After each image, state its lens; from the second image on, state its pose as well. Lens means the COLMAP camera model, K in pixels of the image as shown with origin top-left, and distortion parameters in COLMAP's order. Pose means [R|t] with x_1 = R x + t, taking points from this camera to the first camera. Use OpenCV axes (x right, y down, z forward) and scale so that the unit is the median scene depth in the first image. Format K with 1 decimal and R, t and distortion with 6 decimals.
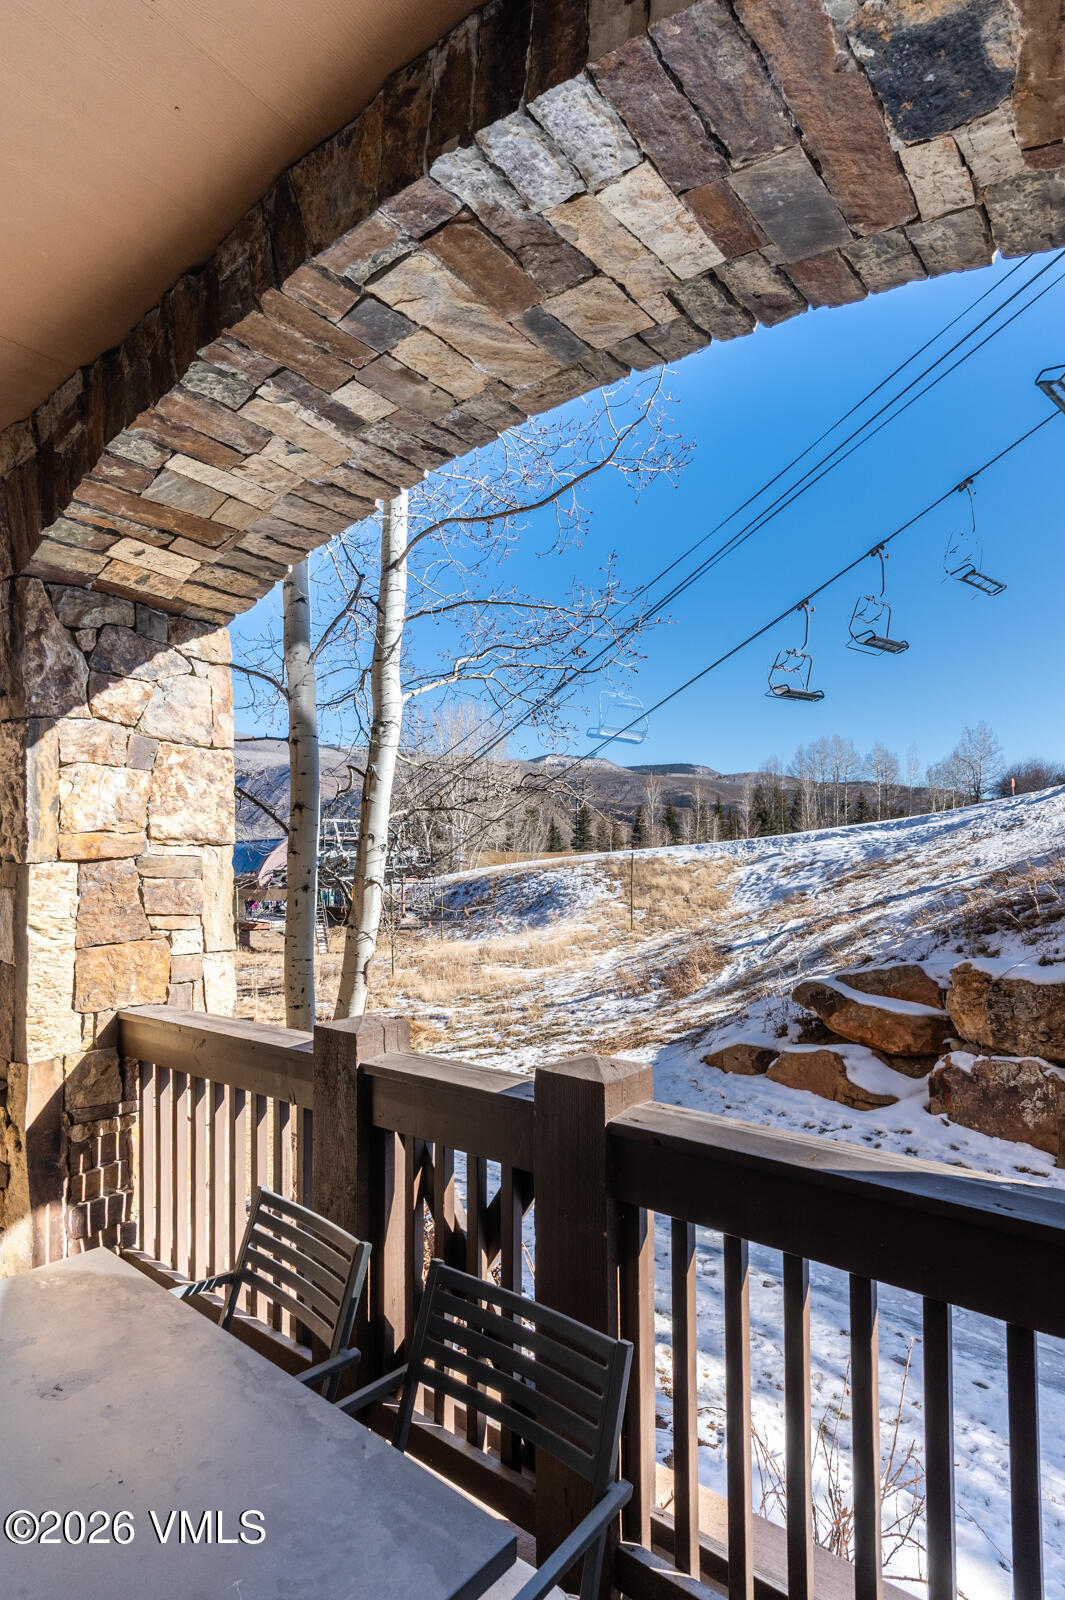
lens RADIAL K [[813.5, 0, 553.1], [0, 813.5, 865.3], [0, 0, 1]] dist [0.015994, -0.003048]
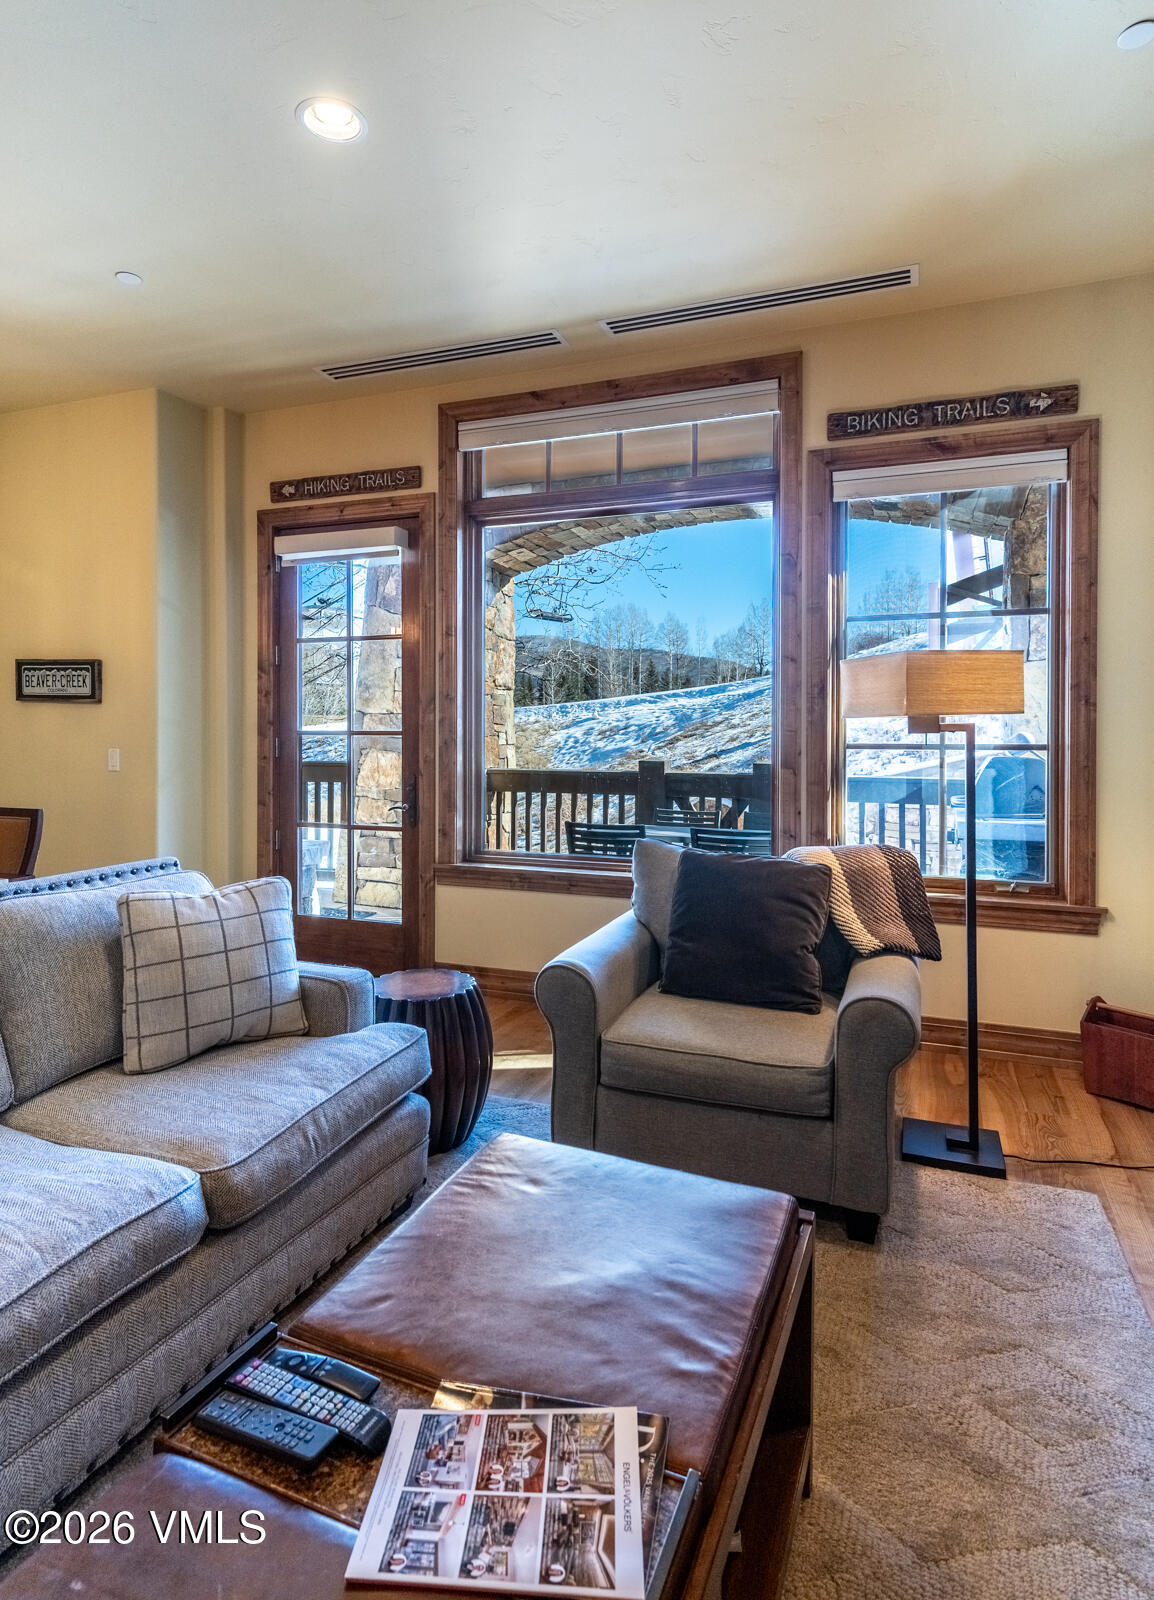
lens RADIAL K [[875.1, 0, 582.3], [0, 875.1, 727.9], [0, 0, 1]] dist [0.021860, -0.002892]
pose [[0.958929, 0.009118, 0.283501, -0.522925], [-0.007783, 0.999953, -0.005835, 0.047062], [-0.283541, 0.003389, 0.958954, -0.651441]]
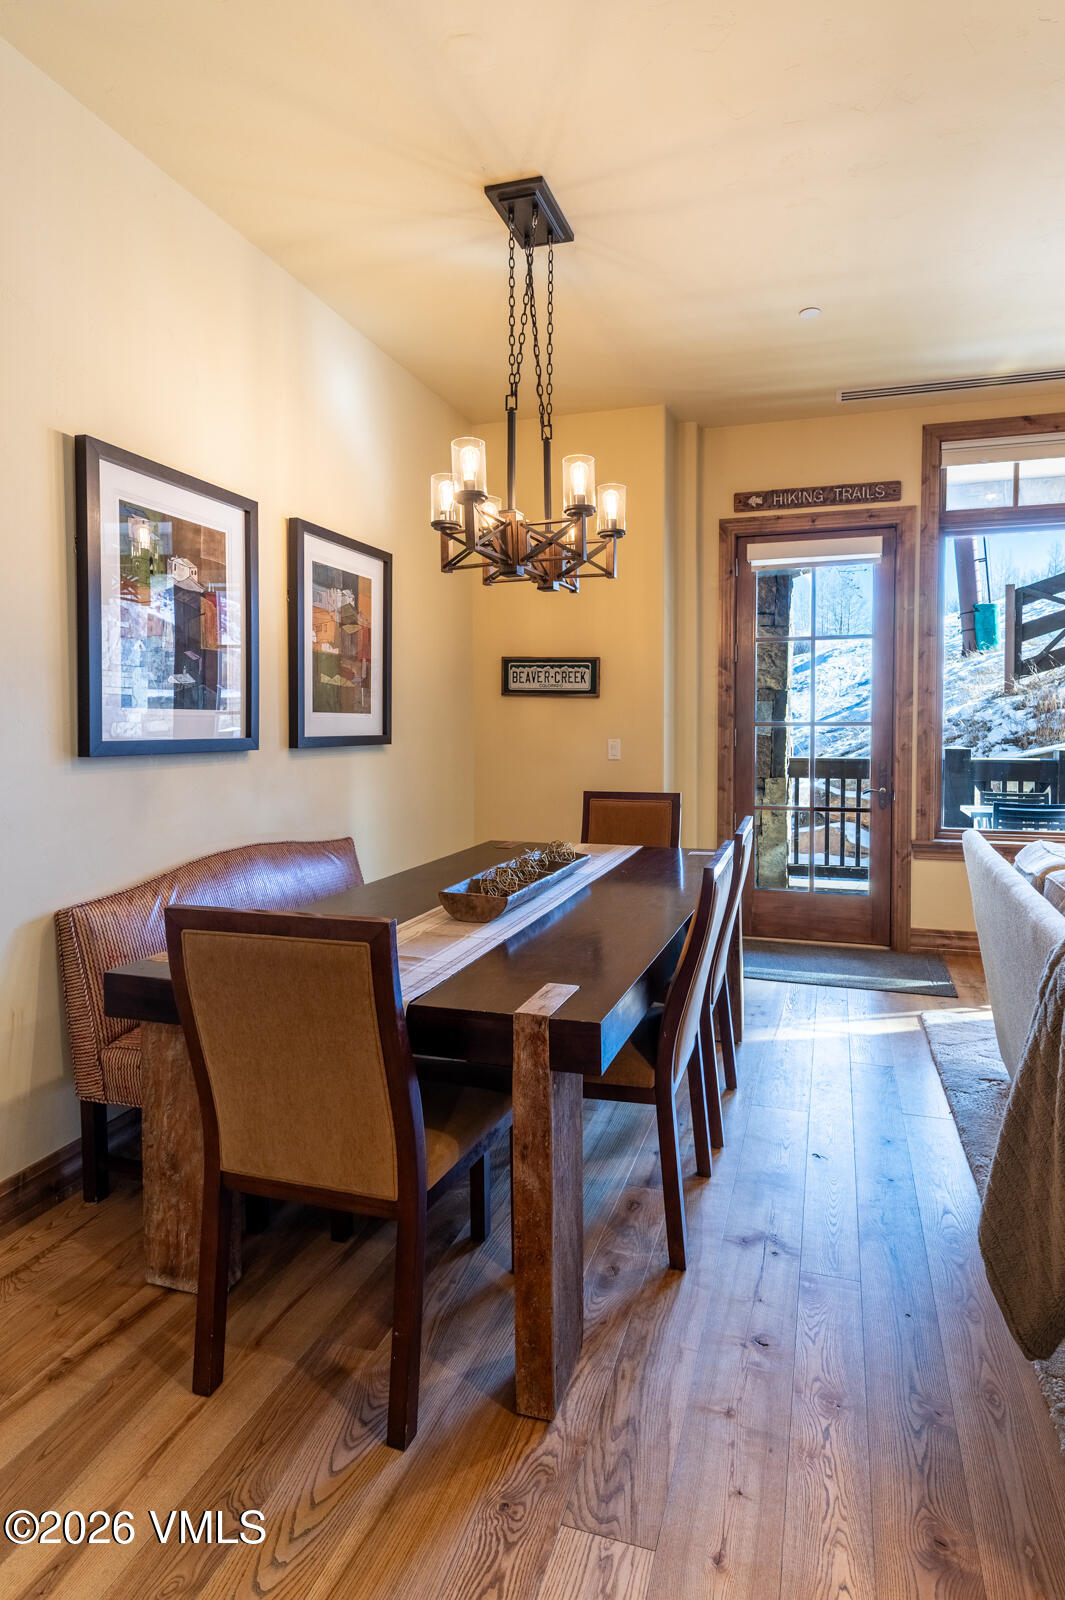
lens RADIAL K [[853.7, 0, 586.1], [0, 853.7, 742.8], [0, 0, 1]] dist [0.019526, -0.004039]
pose [[0.930068, -0.005023, 0.367352, -1.056748], [-0.002350, 0.999805, 0.019620, 0.051503], [-0.367379, -0.019112, 0.929875, -0.531911]]
